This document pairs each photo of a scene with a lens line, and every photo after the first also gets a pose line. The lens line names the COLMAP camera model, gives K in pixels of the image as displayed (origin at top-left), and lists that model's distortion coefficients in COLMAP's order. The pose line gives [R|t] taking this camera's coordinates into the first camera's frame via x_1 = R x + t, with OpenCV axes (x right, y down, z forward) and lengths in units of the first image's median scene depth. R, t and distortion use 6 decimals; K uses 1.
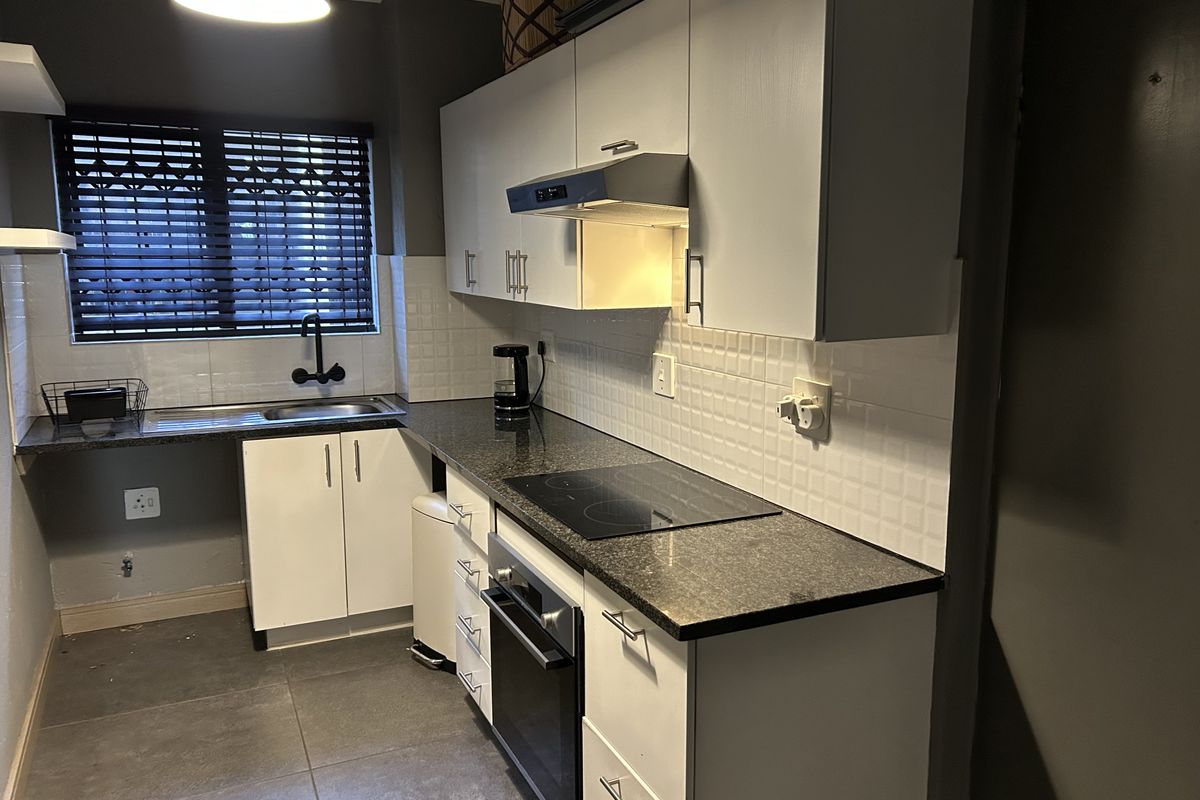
lens RADIAL K [[895.6, 0, 600.0], [0, 895.6, 400.0], [0, 0, 1]] dist [0.006433, 0.002291]
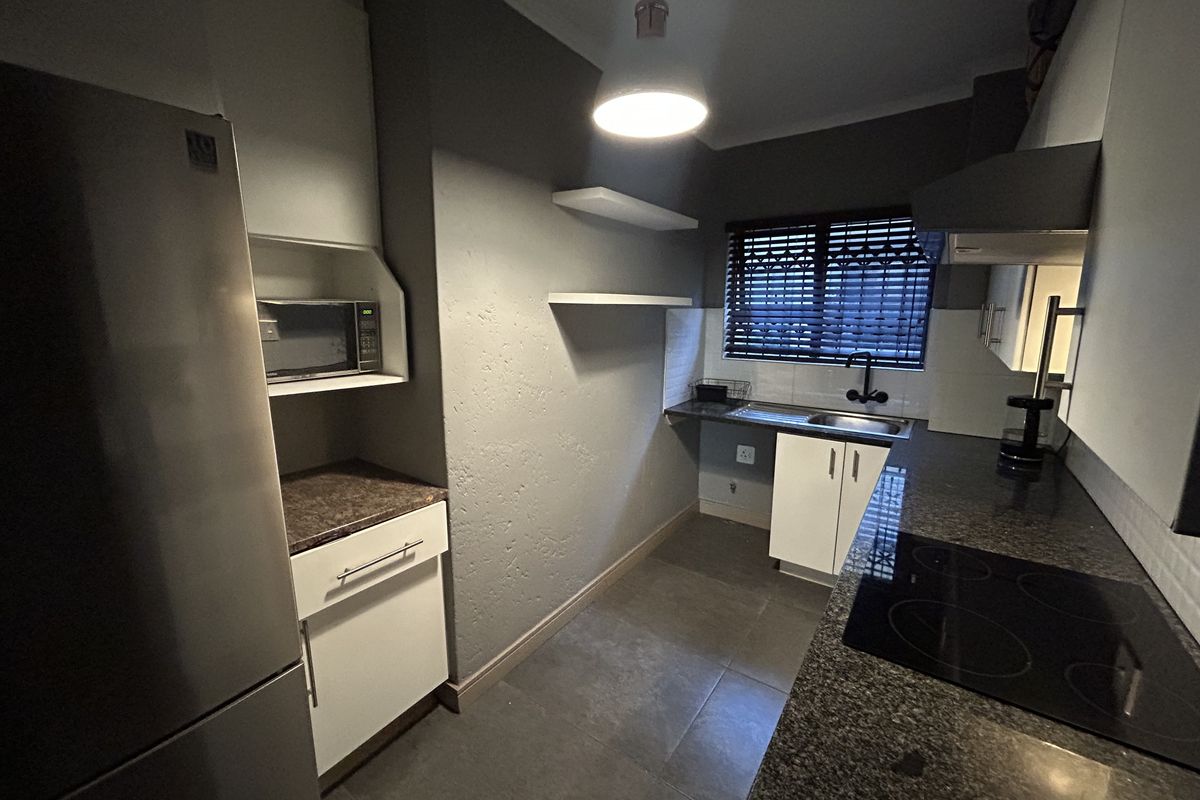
lens RADIAL K [[493.6, 0, 600.0], [0, 493.6, 400.0], [0, 0, 1]] dist [0.000461, 0.000023]
pose [[0.506671, 0.165021, -0.846199, 0.127558], [-0.133358, 0.984698, 0.112181, -0.055417], [0.851763, 0.056009, 0.520926, 0.268551]]
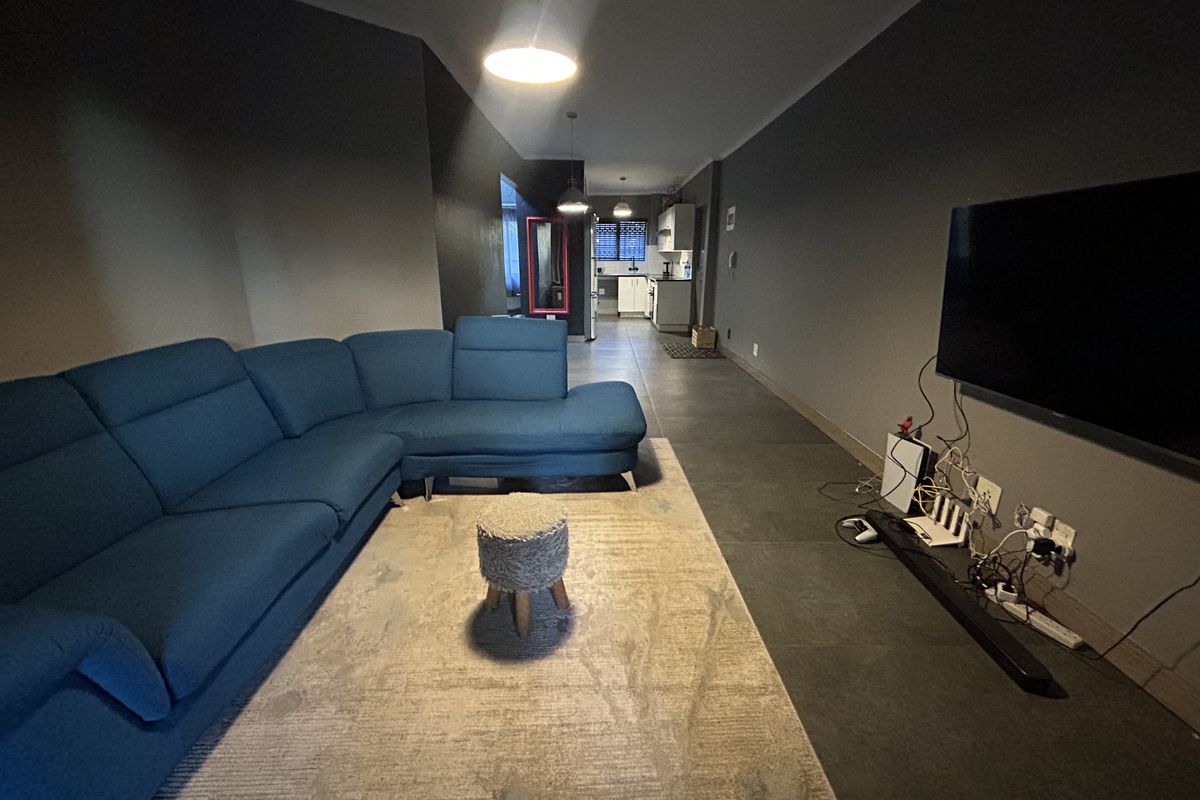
lens RADIAL K [[493.6, 0, 600.0], [0, 493.6, 400.0], [0, 0, 1]] dist [0.000461, 0.000023]
pose [[0.910767, 0.119874, -0.395138, 0.781598], [-0.069800, 0.987857, 0.138803, 0.360713], [0.406979, -0.098836, 0.908075, -1.878373]]
